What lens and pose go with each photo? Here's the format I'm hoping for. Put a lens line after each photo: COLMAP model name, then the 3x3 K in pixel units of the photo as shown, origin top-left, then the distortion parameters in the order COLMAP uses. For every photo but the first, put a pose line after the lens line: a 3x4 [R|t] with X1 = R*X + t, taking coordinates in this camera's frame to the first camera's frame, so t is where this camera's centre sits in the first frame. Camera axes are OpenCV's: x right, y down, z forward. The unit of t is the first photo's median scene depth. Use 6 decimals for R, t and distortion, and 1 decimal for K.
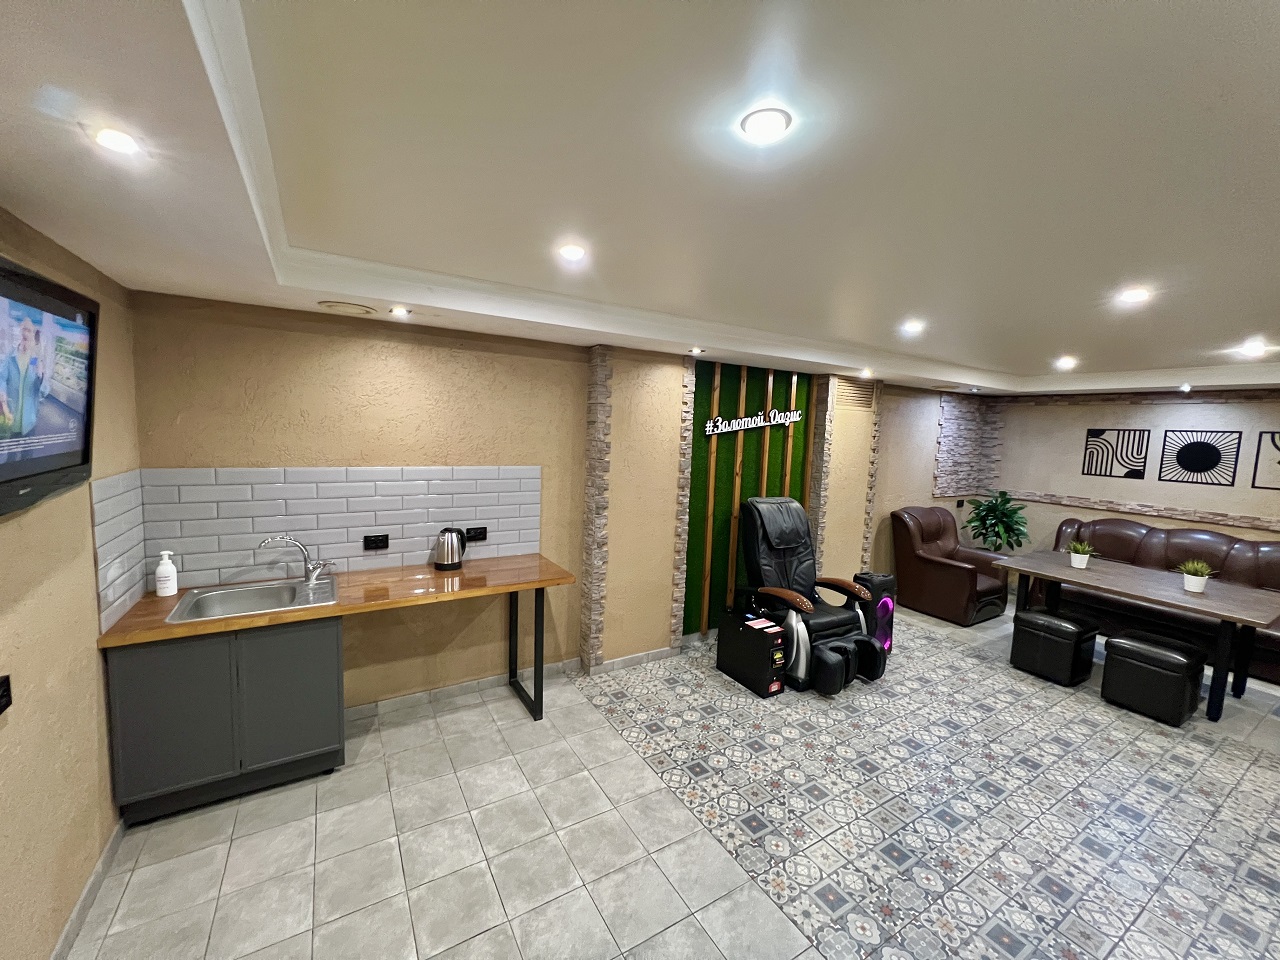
lens RADIAL K [[512.5, 0, 634.0], [0, 512.5, 477.5], [0, 0, 1]] dist [-0.005021, 0.001555]
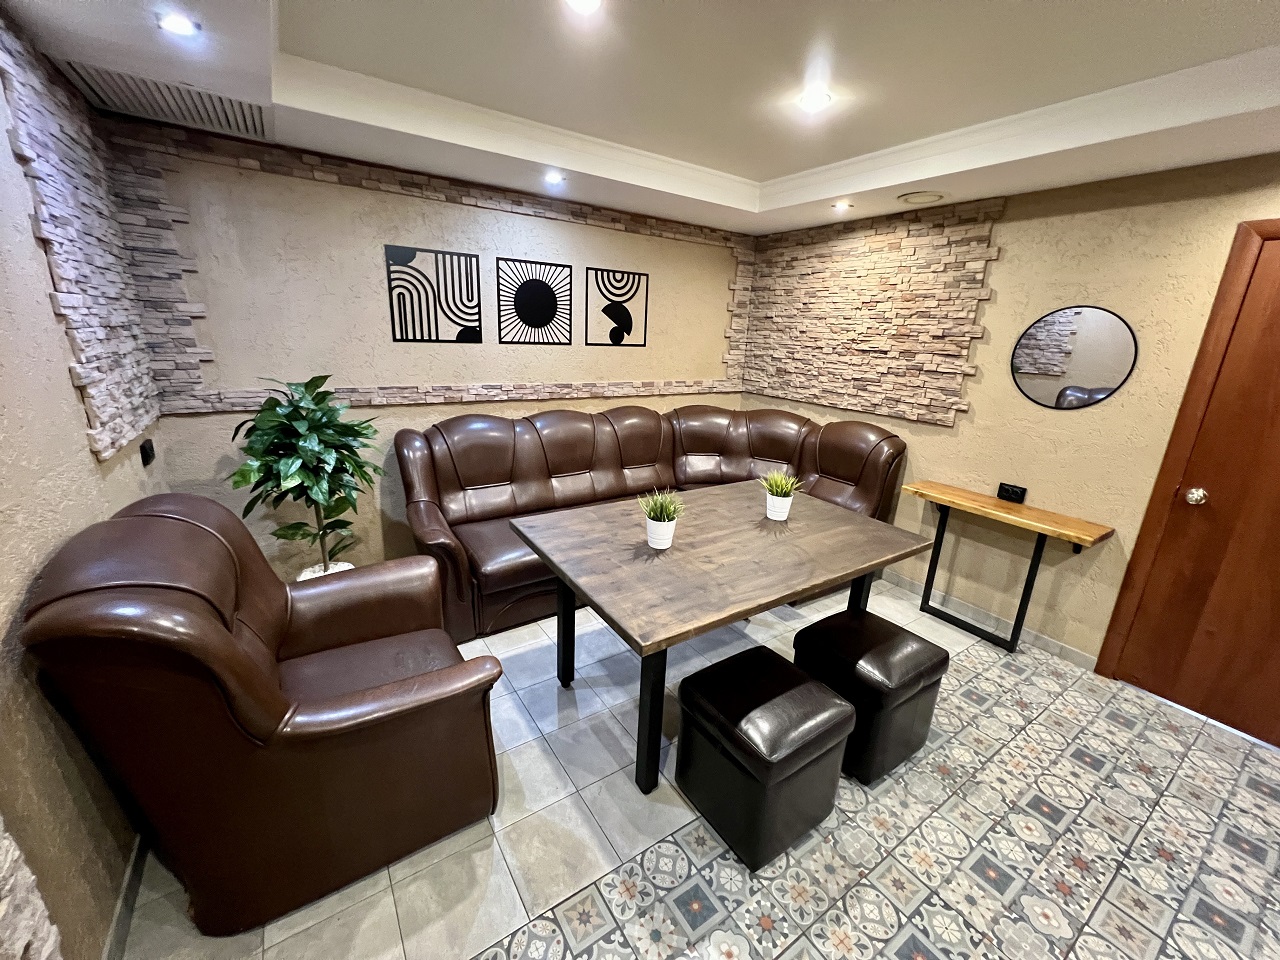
lens RADIAL K [[512.5, 0, 638.0], [0, 512.5, 478.7], [0, 0, 1]] dist [-0.005021, 0.001555]
pose [[-0.048276, -0.314182, 0.948135, 0.405015], [0.055526, 0.946929, 0.316609, -0.029370], [-0.997289, 0.067931, -0.028268, 0.937143]]
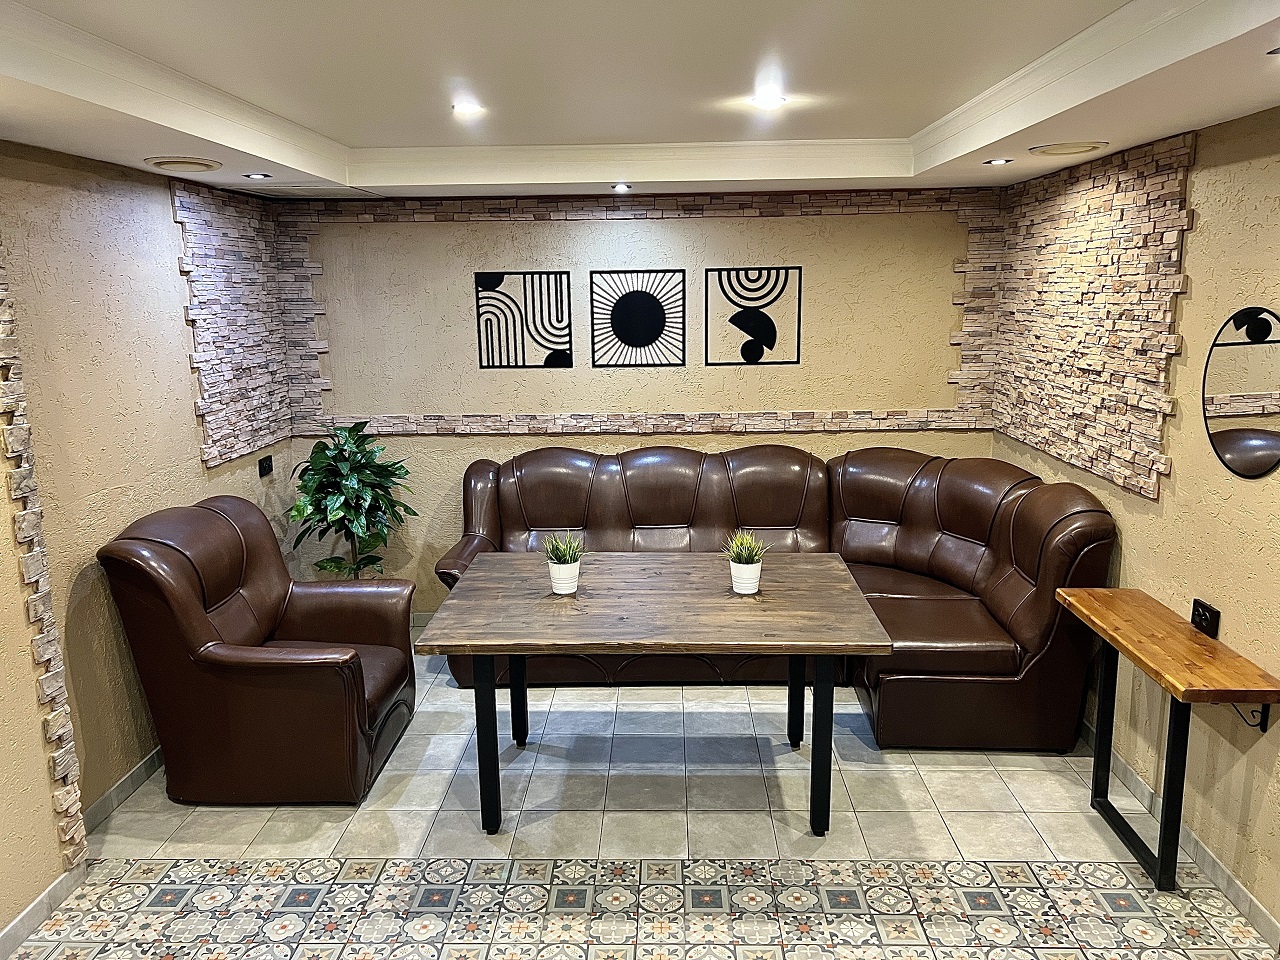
lens RADIAL K [[960.0, 0, 640.5], [0, 960.0, 489.4], [0, 0, 1]] dist [0.058384, -0.055621]
pose [[0.536196, -0.214496, 0.816386, 0.219023], [0.116929, 0.976724, 0.179825, -0.048677], [-0.835956, -0.000963, 0.548796, 0.439124]]
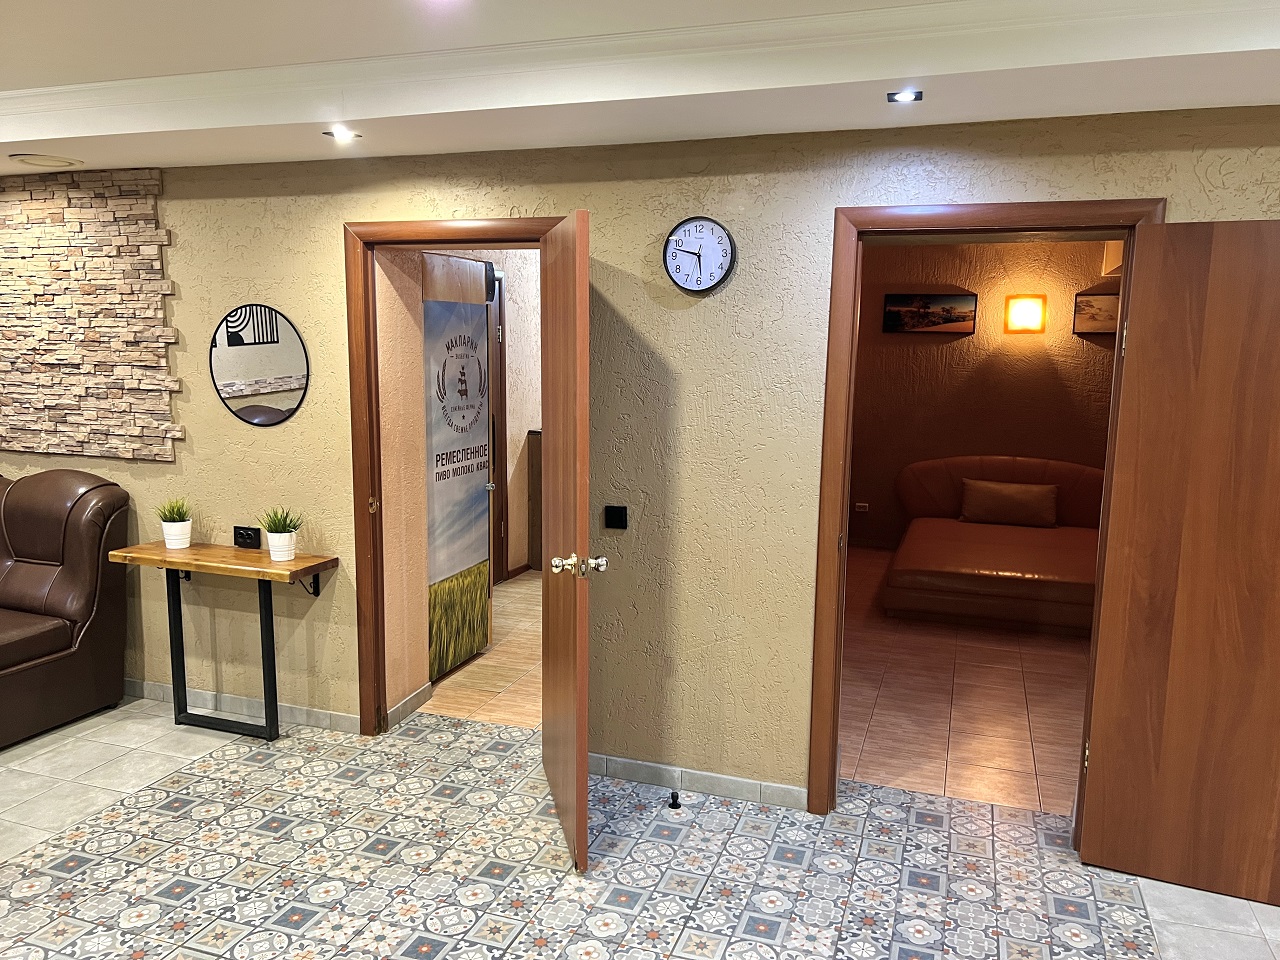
lens RADIAL K [[960.0, 0, 629.9], [0, 960.0, 491.2], [0, 0, 1]] dist [0.058384, -0.055621]
pose [[-0.637273, -0.157908, 0.754287, 0.066114], [0.037067, 0.971368, 0.234670, -0.033666], [-0.769747, 0.177508, -0.613173, 0.747890]]
